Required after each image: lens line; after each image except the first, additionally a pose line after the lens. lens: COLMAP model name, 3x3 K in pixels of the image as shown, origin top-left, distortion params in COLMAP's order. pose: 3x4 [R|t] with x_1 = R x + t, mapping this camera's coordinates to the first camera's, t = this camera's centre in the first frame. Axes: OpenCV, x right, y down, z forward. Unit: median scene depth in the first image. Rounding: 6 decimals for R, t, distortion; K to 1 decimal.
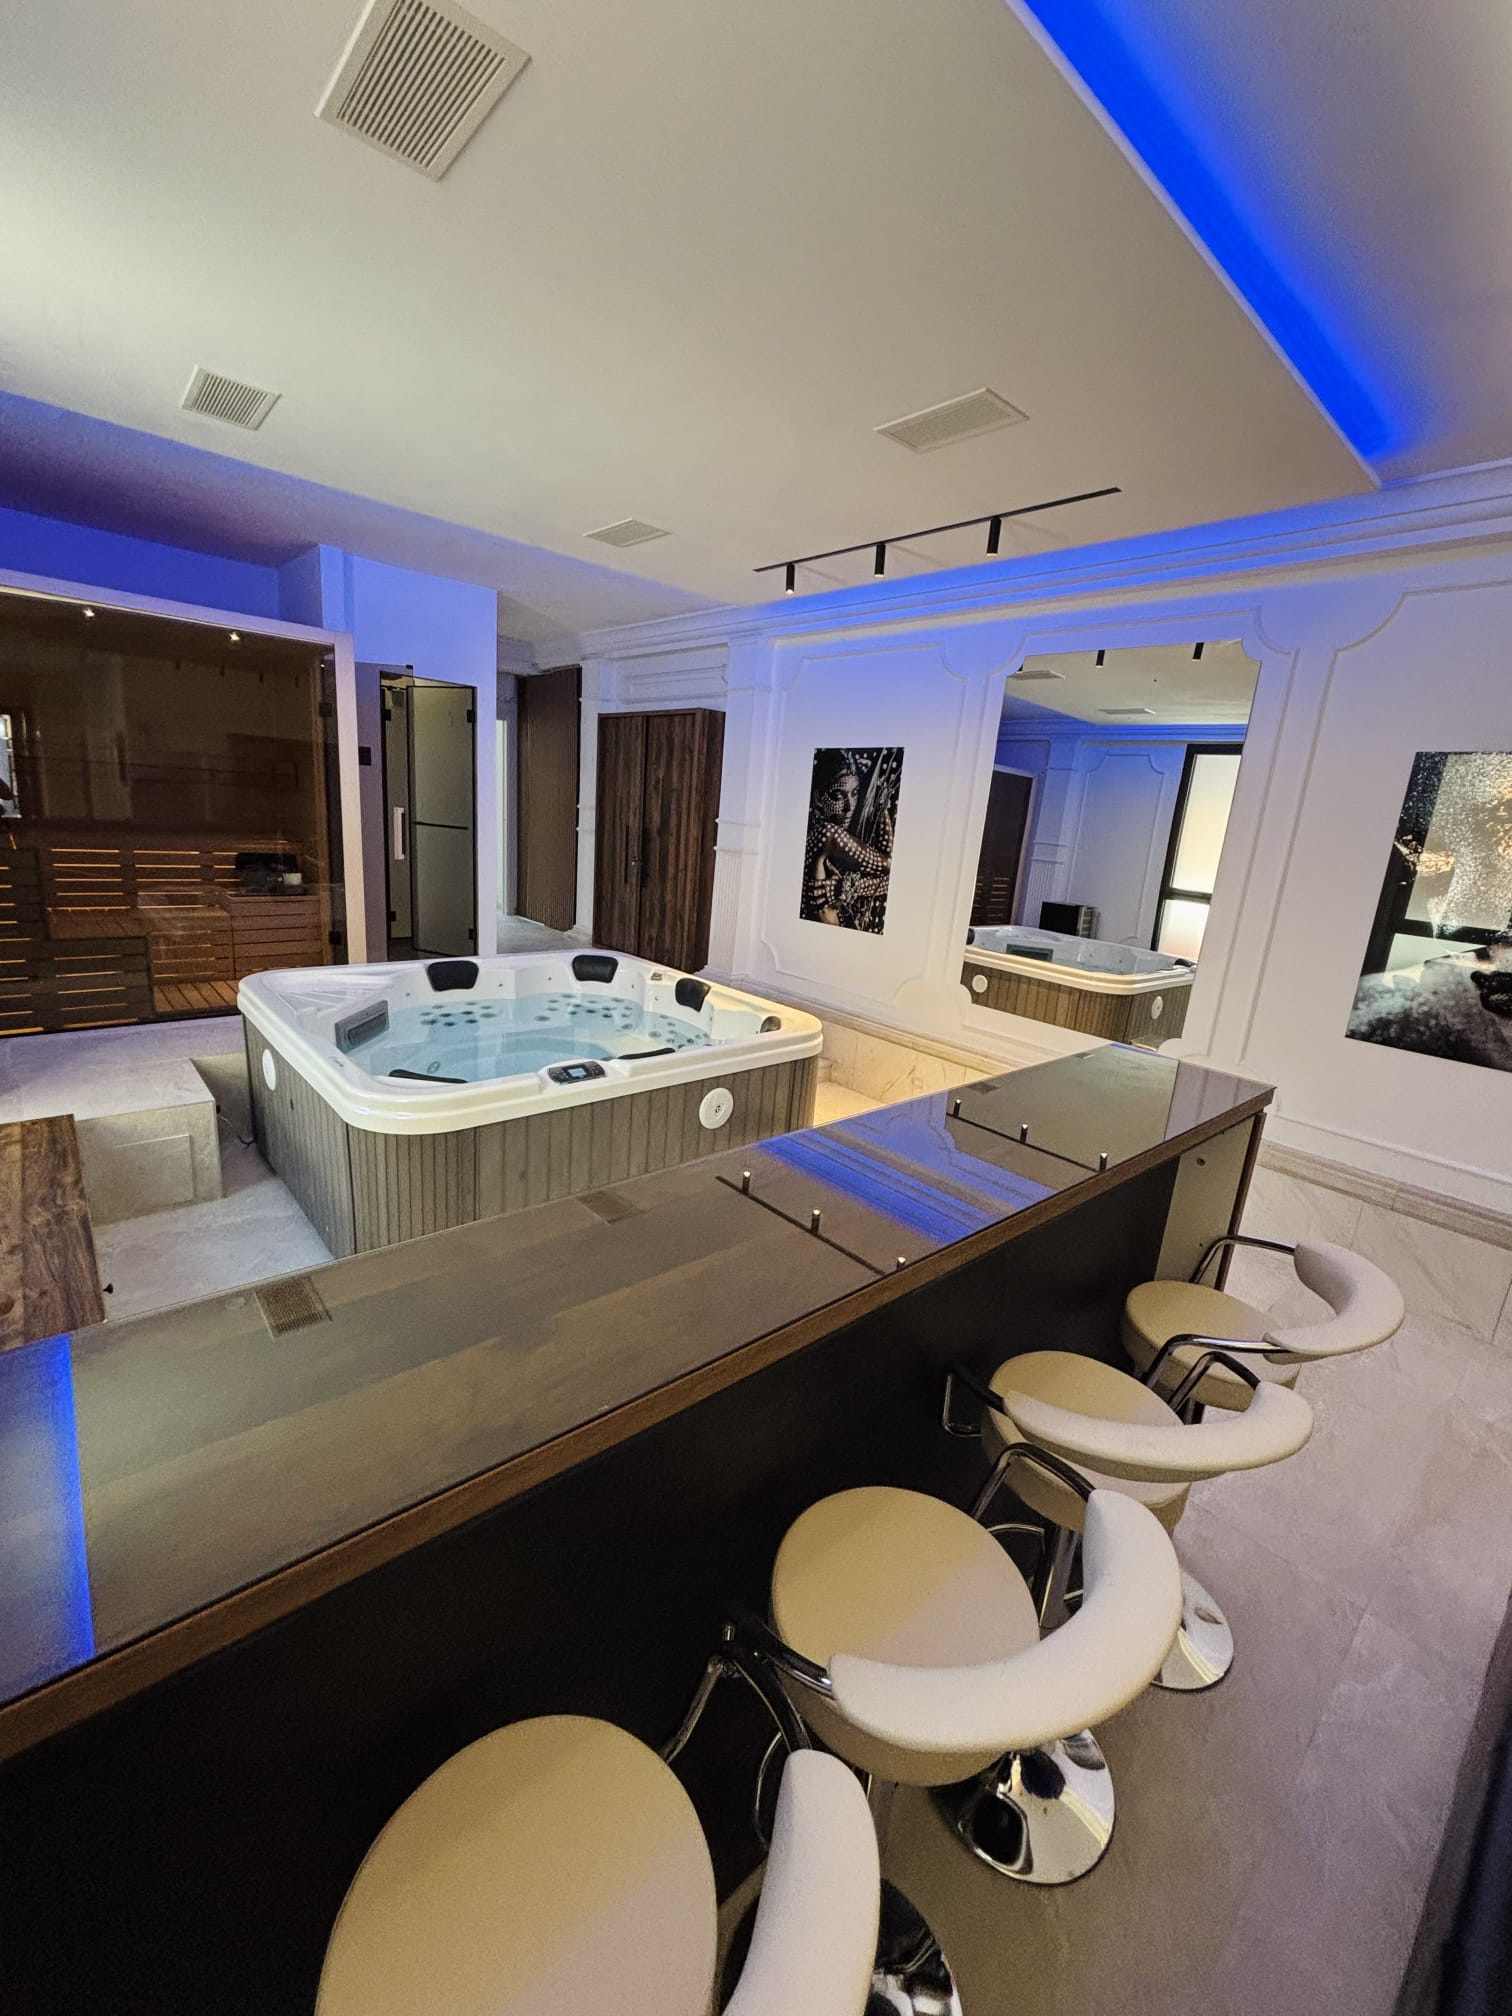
lens RADIAL K [[806.2, 0, 756.9], [0, 806.2, 1013.7], [0, 0, 1]] dist [0.003138, -0.000631]
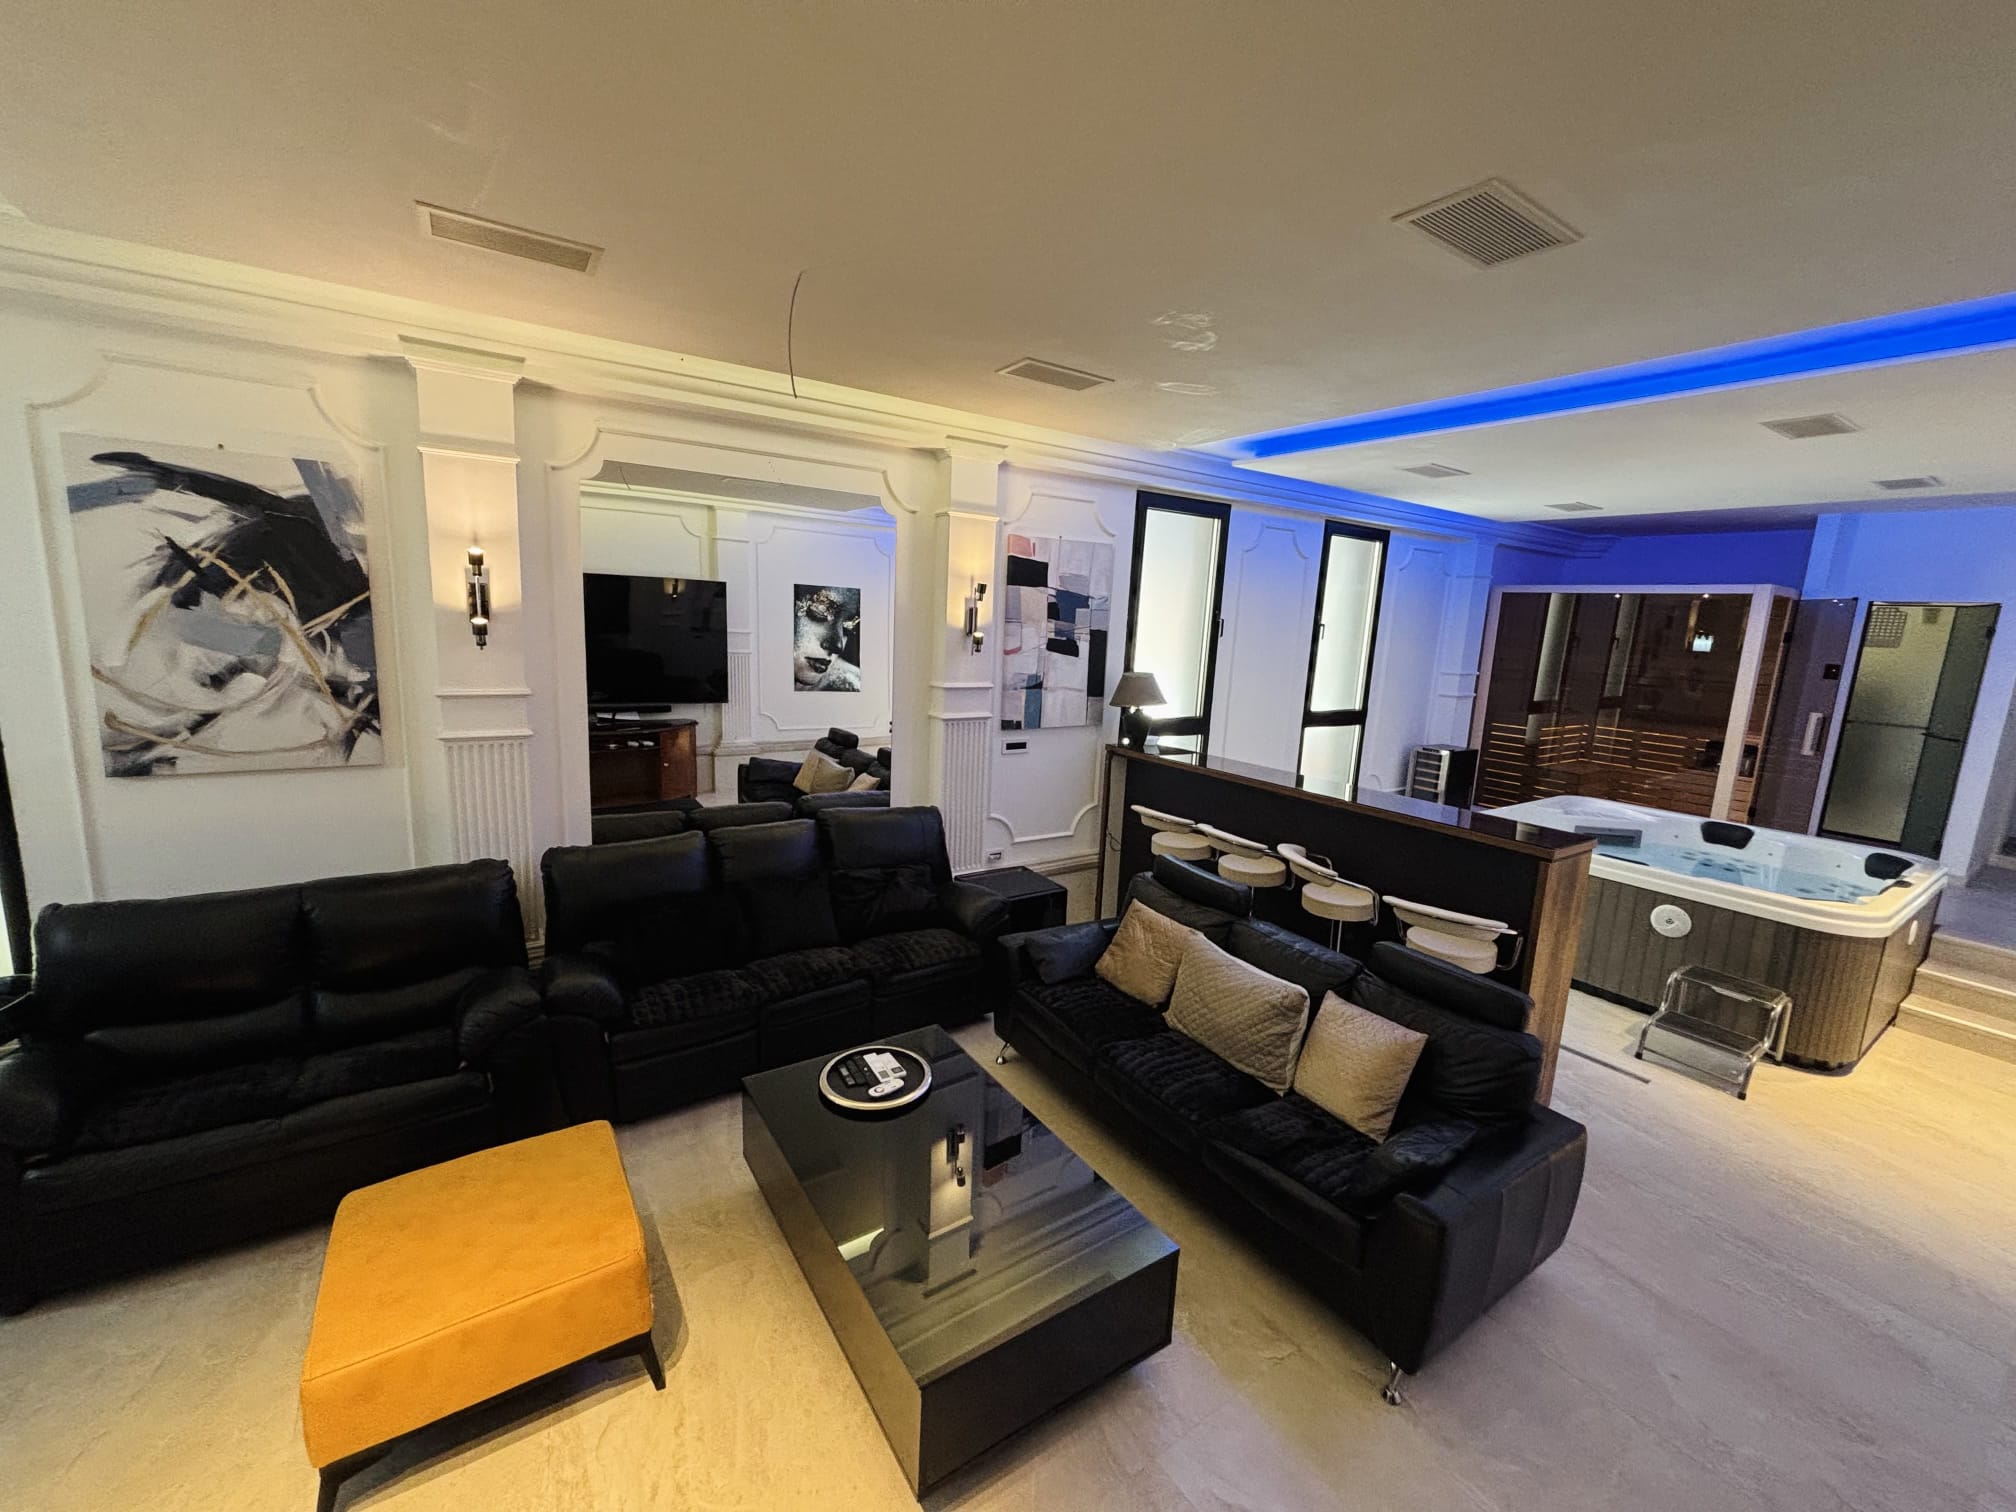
lens RADIAL K [[806.2, 0, 1005.1], [0, 806.2, 754.7], [0, 0, 1]] dist [0.003138, -0.000631]
pose [[-0.129273, 0.087394, -0.987750, 0.916211], [-0.299297, 0.946213, 0.122890, 0.015500], [0.945362, 0.311517, -0.096163, 0.005692]]
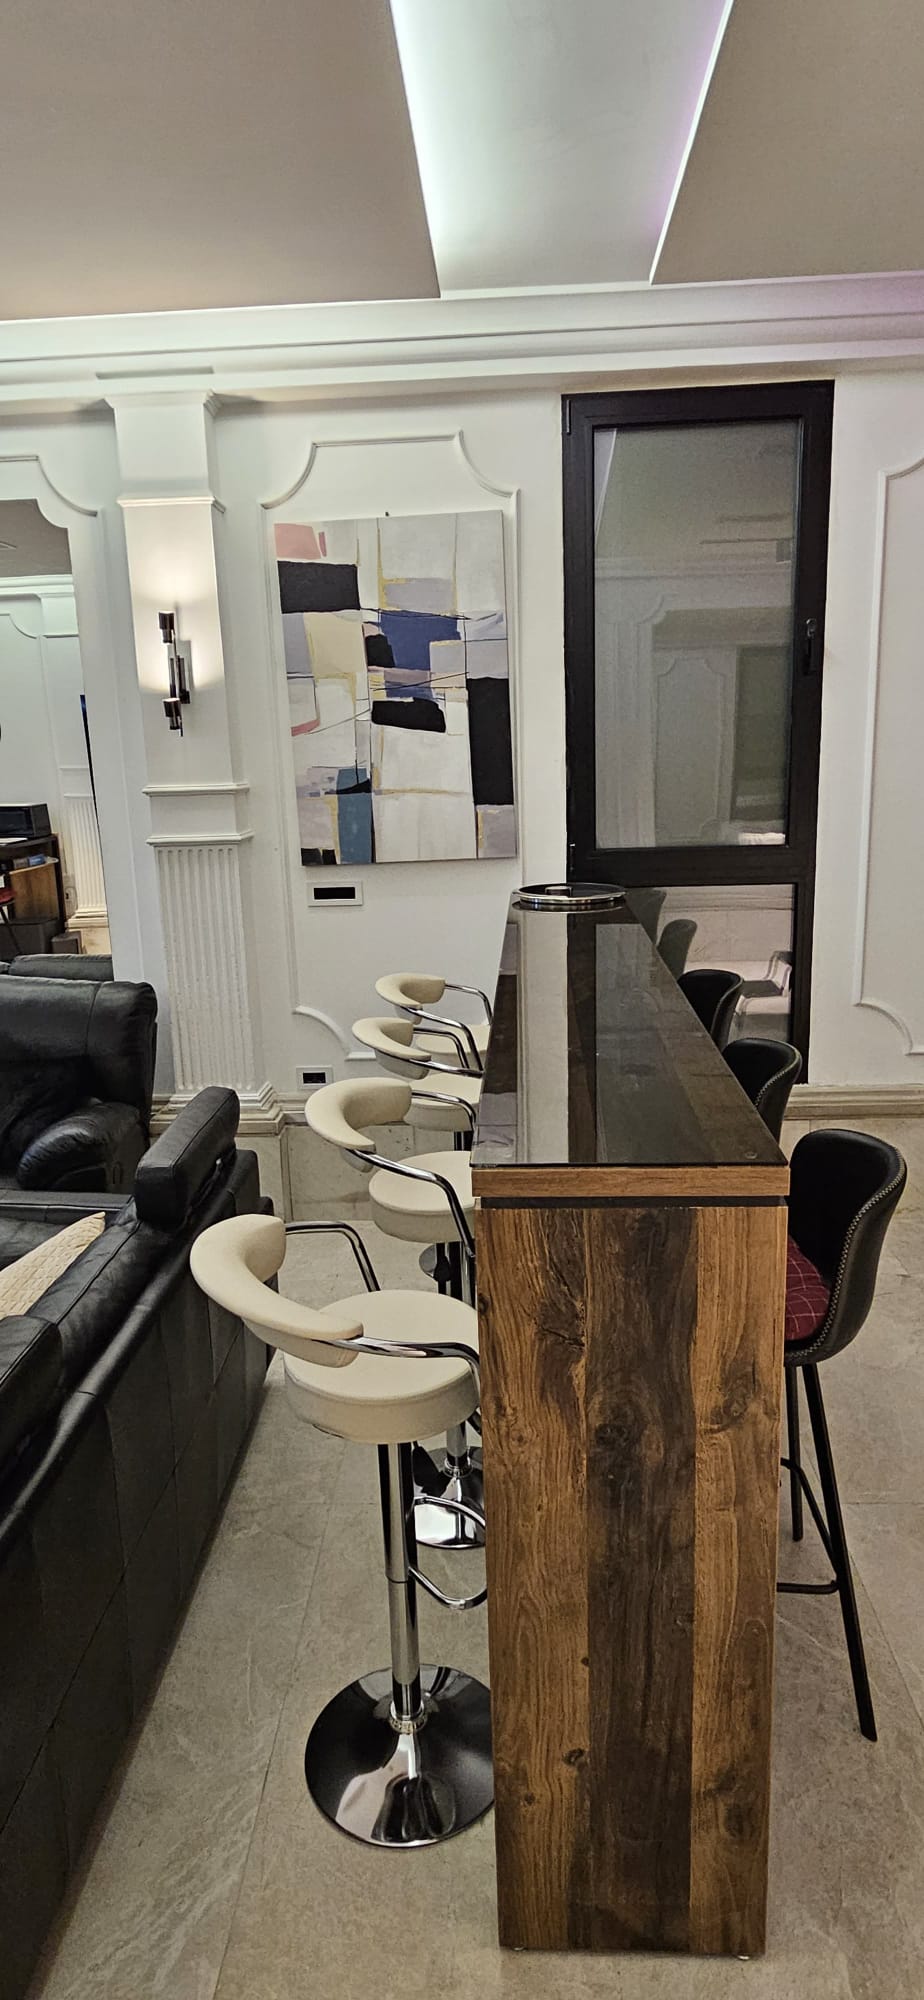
lens RADIAL K [[1121.7, 0, 460.2], [0, 1121.7, 997.8], [0, 0, 1]] dist [-0.004579, 0.000930]
pose [[-0.695811, 0.103258, -0.710764, 0.440874], [-0.198803, 0.923256, 0.328749, -0.094212], [0.690163, 0.370050, -0.621883, 0.528052]]
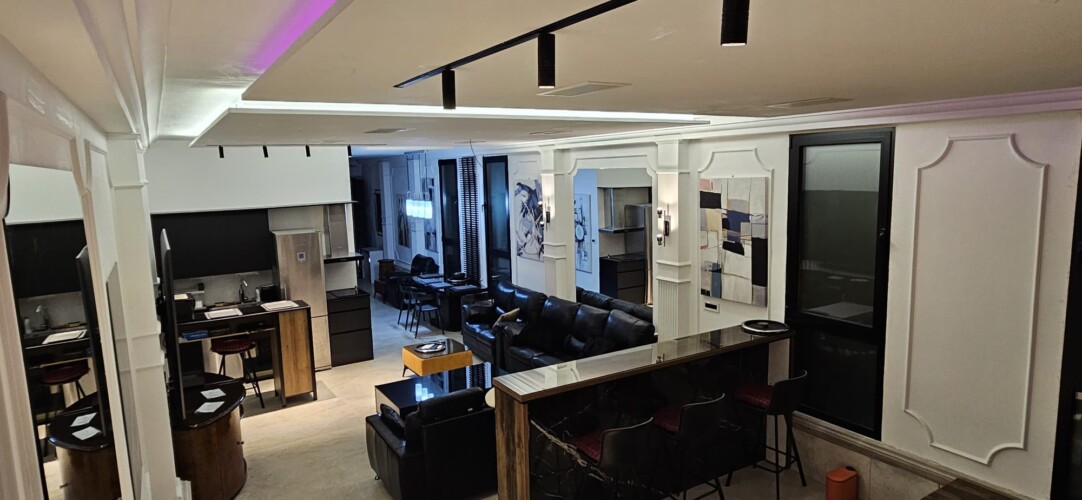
lens RADIAL K [[606.8, 0, 543.8], [0, 606.8, 248.8], [0, 0, 1]] dist [-0.004579, 0.000930]
pose [[-0.985735, -0.074278, 0.151026, 0.061815], [-0.011809, 0.925657, 0.378180, -0.440328], [-0.167888, 0.371002, -0.913330, 1.049538]]
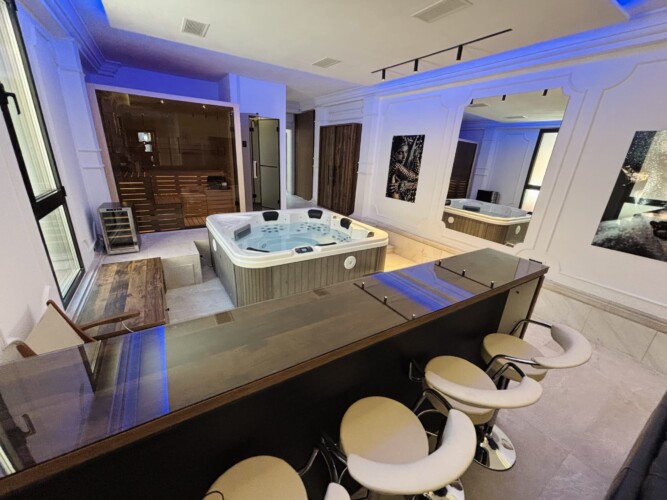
lens RADIAL K [[266.7, 0, 332.7], [0, 266.7, 250.5], [0, 0, 1]] dist [0.003138, -0.000631]
pose [[0.986788, 0.032471, -0.158731, 0.027322], [-0.017969, 0.995601, 0.091954, -0.012002], [0.161019, -0.087887, 0.983030, 0.007783]]
